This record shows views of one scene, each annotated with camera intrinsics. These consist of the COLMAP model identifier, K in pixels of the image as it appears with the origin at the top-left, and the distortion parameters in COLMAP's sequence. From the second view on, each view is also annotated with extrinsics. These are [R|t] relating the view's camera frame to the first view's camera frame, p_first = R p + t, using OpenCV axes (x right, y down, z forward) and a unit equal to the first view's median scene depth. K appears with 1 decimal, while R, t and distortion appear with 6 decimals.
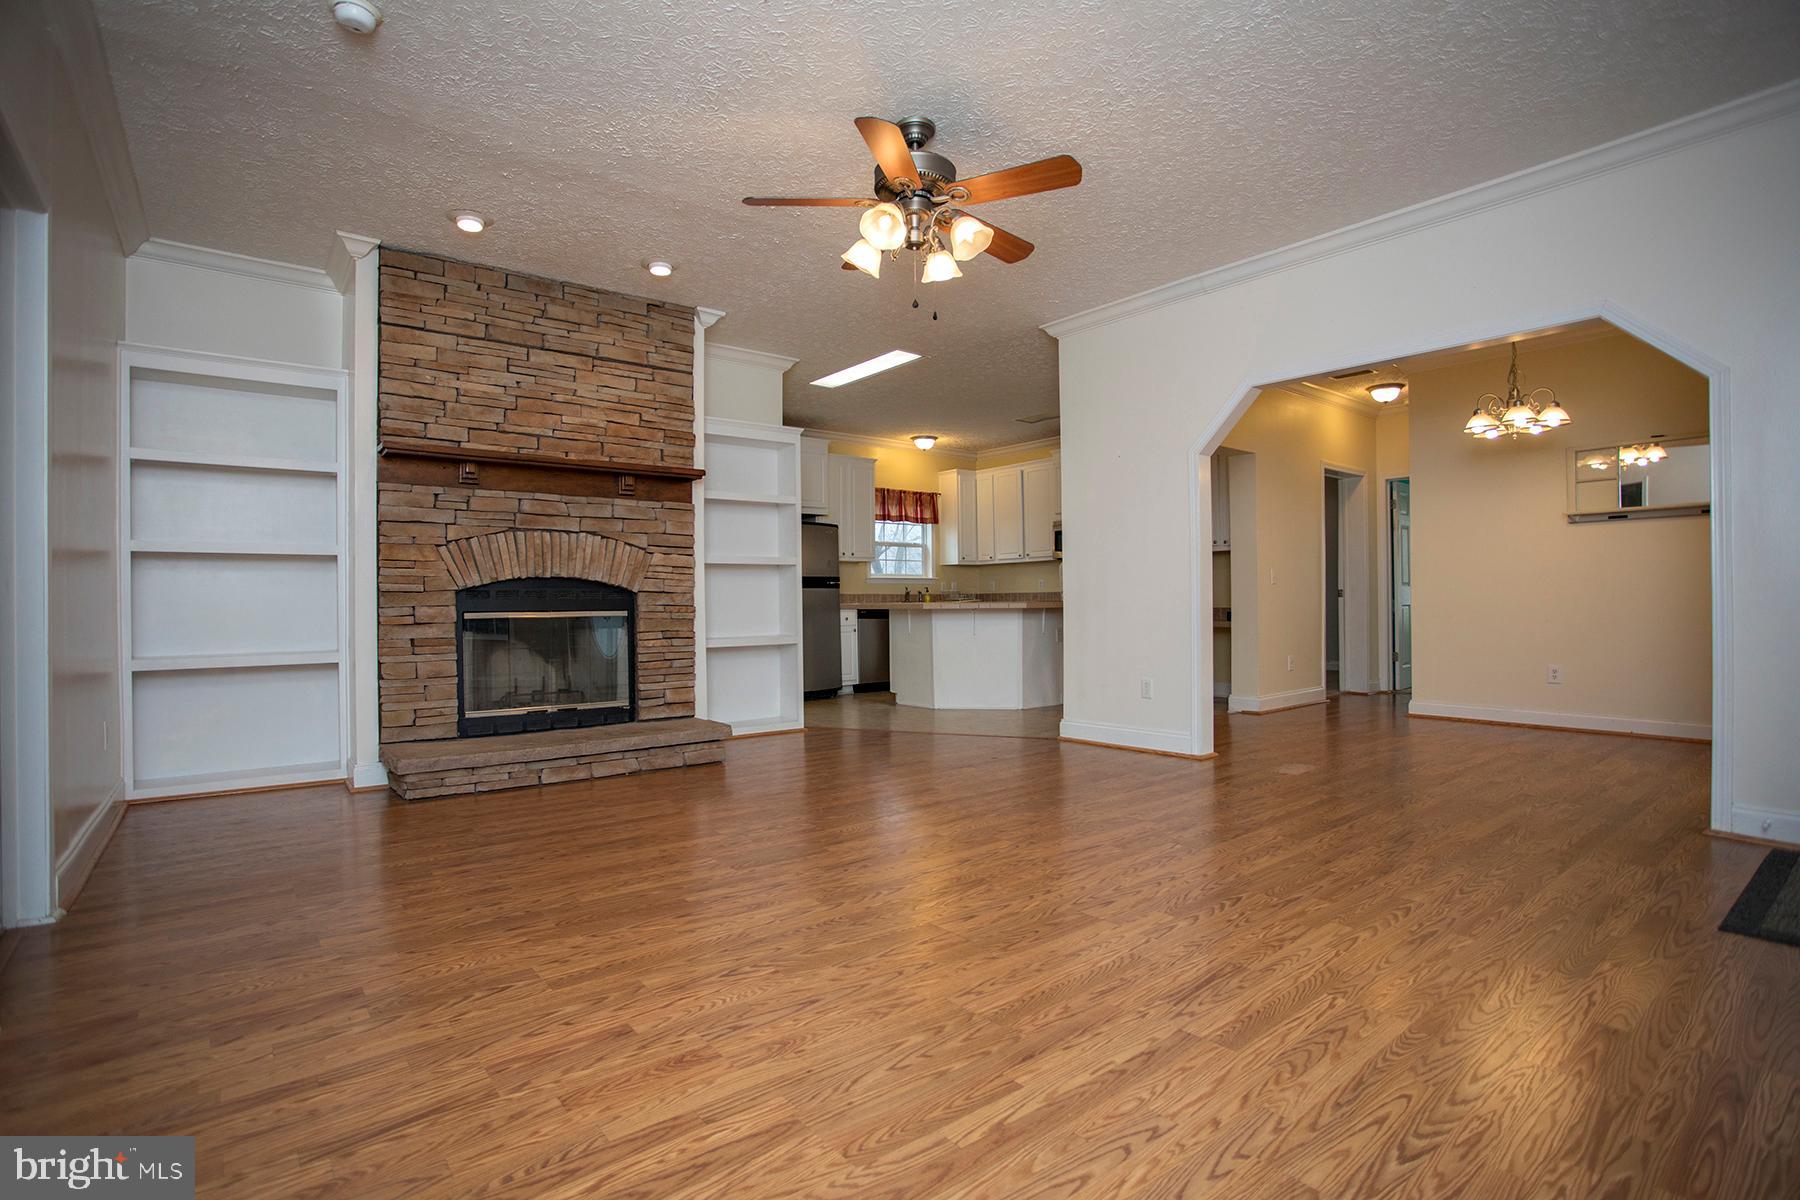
lens RADIAL K [[871.8, 0, 876.8], [0, 871.8, 587.9], [0, 0, 1]] dist [-0.069514, 0.025977]
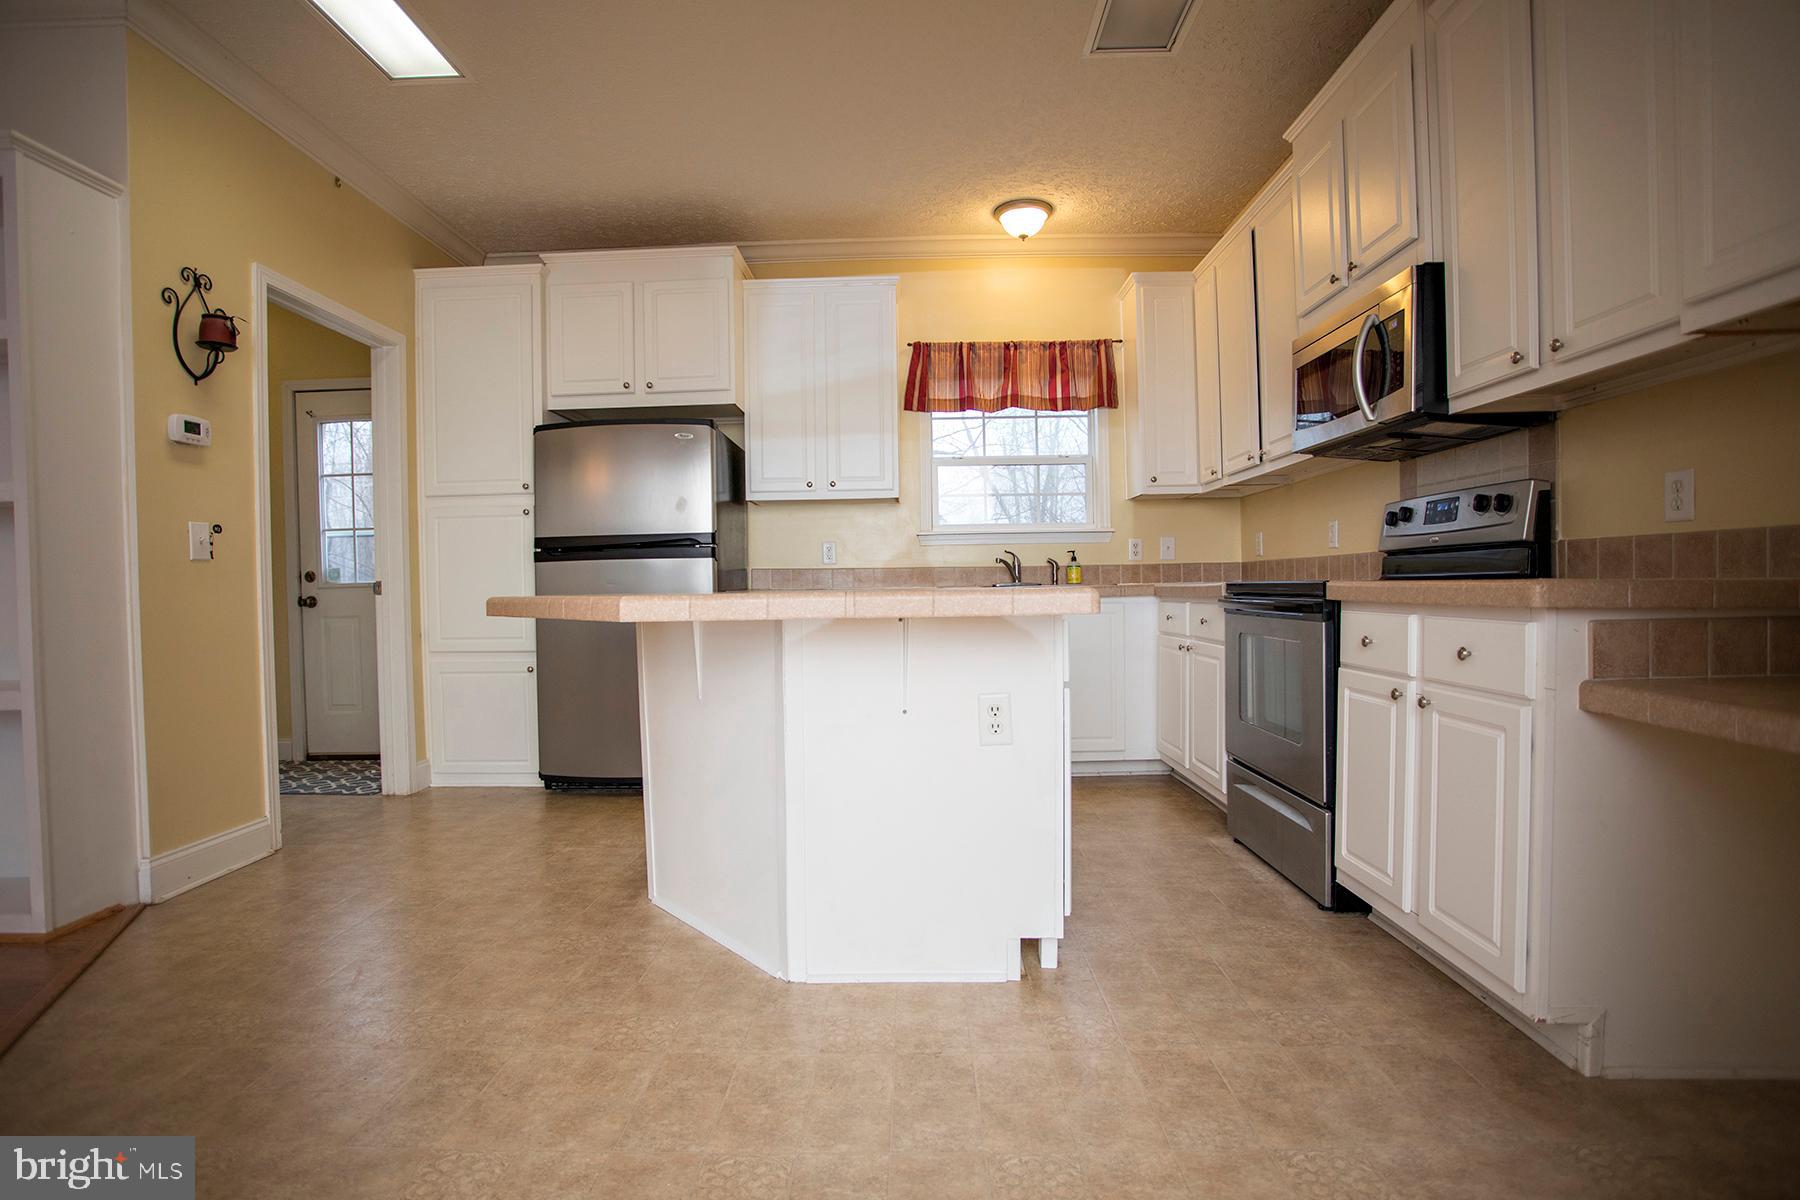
lens RADIAL K [[871.8, 0, 895.7], [0, 871.8, 601.9], [0, 0, 1]] dist [-0.069514, 0.025977]
pose [[0.775456, 0.011976, -0.631288, 0.541442], [0.019089, 0.998918, 0.042399, 0.010483], [0.631113, -0.044929, 0.774389, 1.178590]]
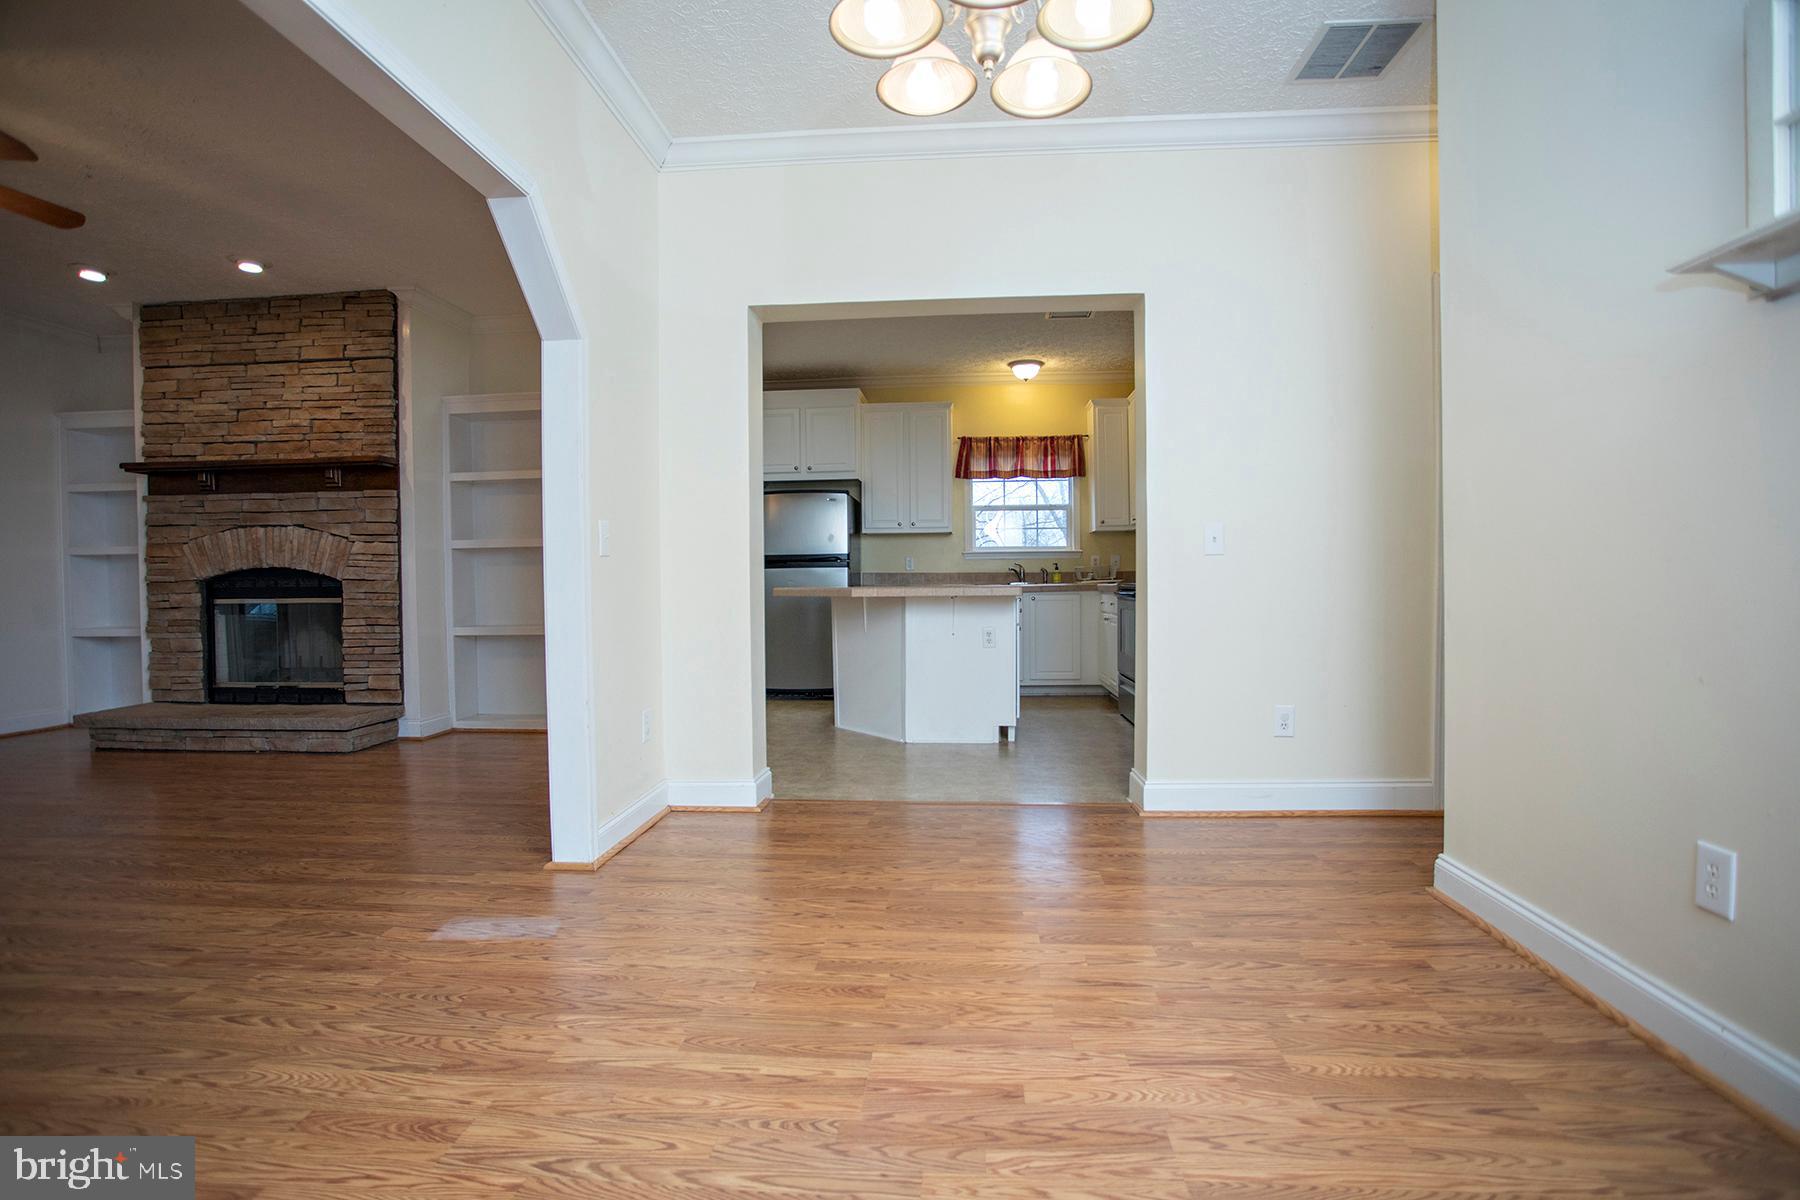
lens RADIAL K [[871.8, 0, 905.8], [0, 871.8, 602.6], [0, 0, 1]] dist [-0.069514, 0.025977]
pose [[0.742380, 0.018906, -0.669713, 0.927435], [0.014570, 0.998910, 0.044351, -0.003462], [0.669821, -0.042683, 0.741295, 0.705804]]
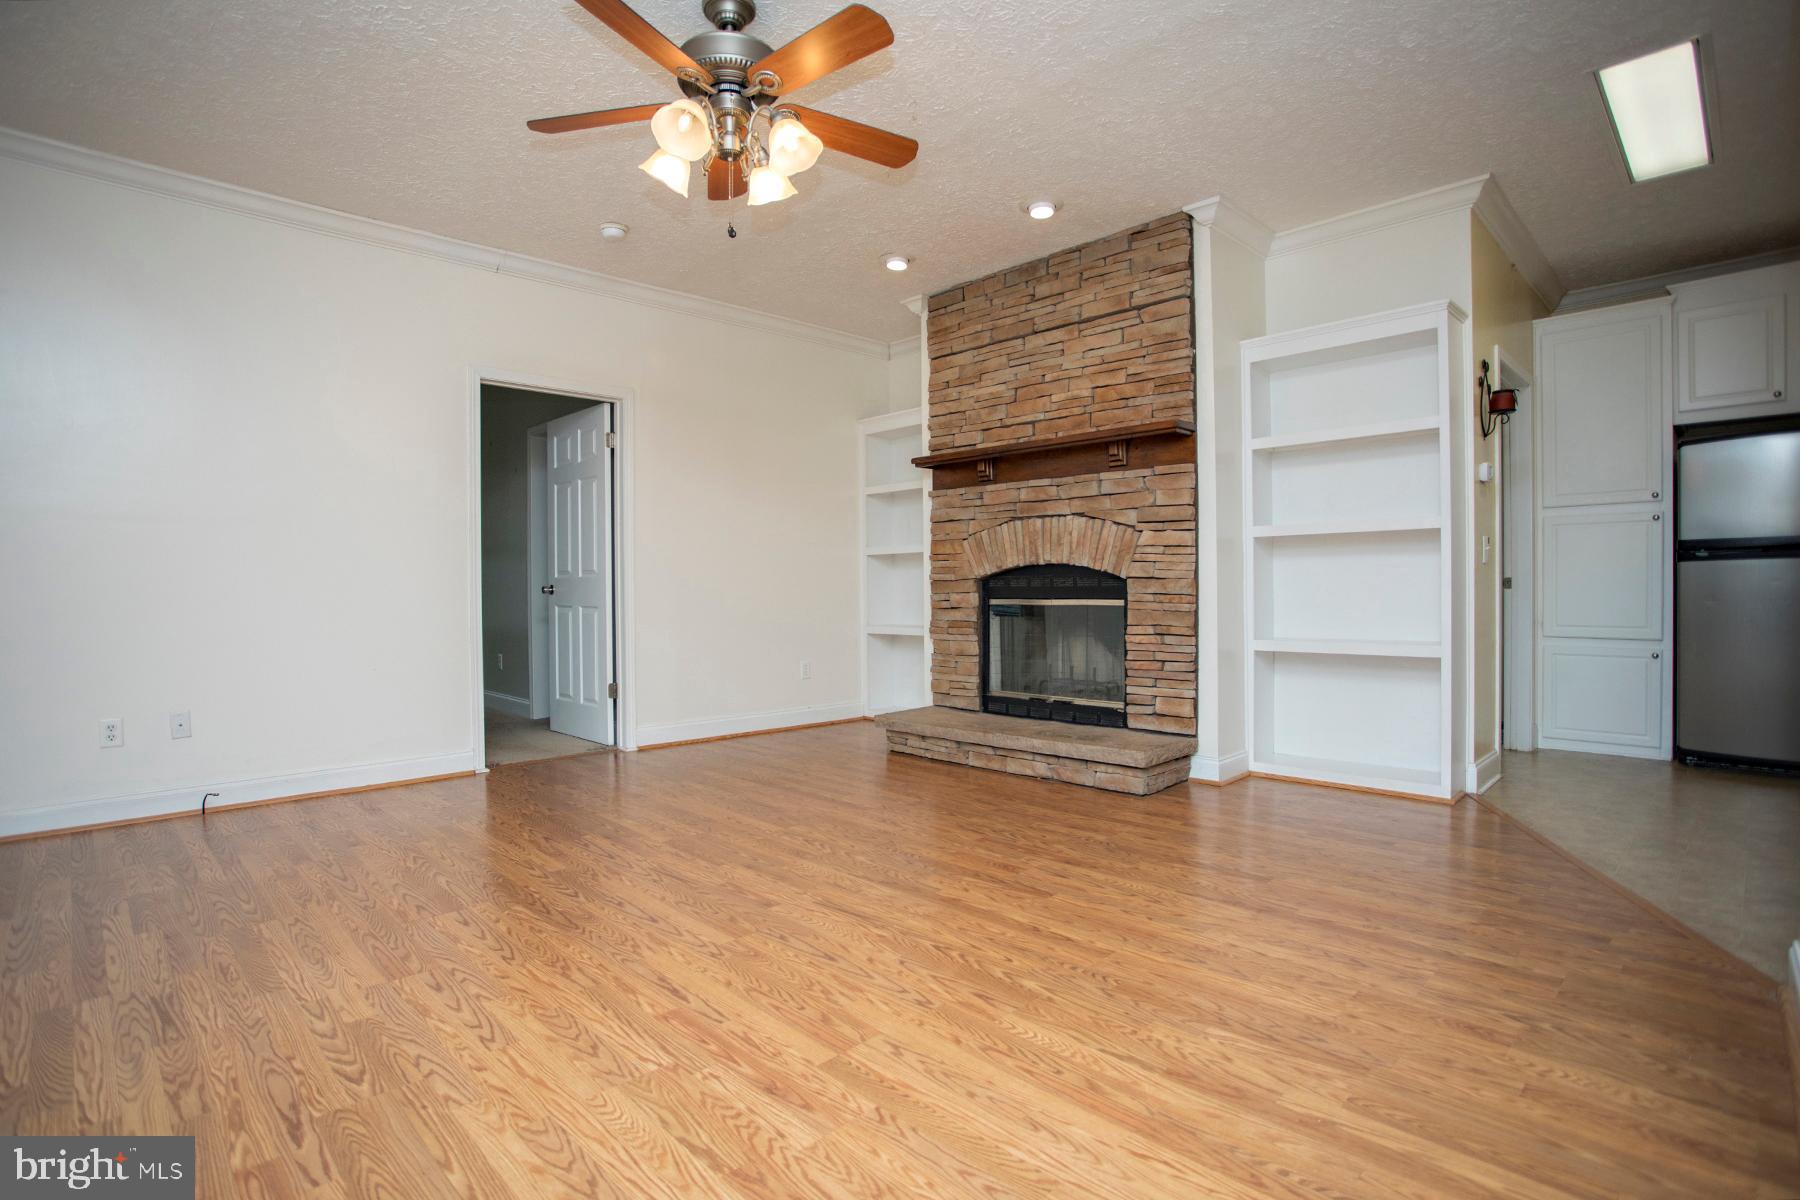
lens RADIAL K [[871.8, 0, 902.3], [0, 871.8, 596.2], [0, 0, 1]] dist [-0.069514, 0.025977]
pose [[0.119119, 0.019038, -0.992697, 0.558771], [0.025116, 0.999438, 0.022181, -0.001746], [0.992562, -0.027574, 0.118574, 0.687666]]
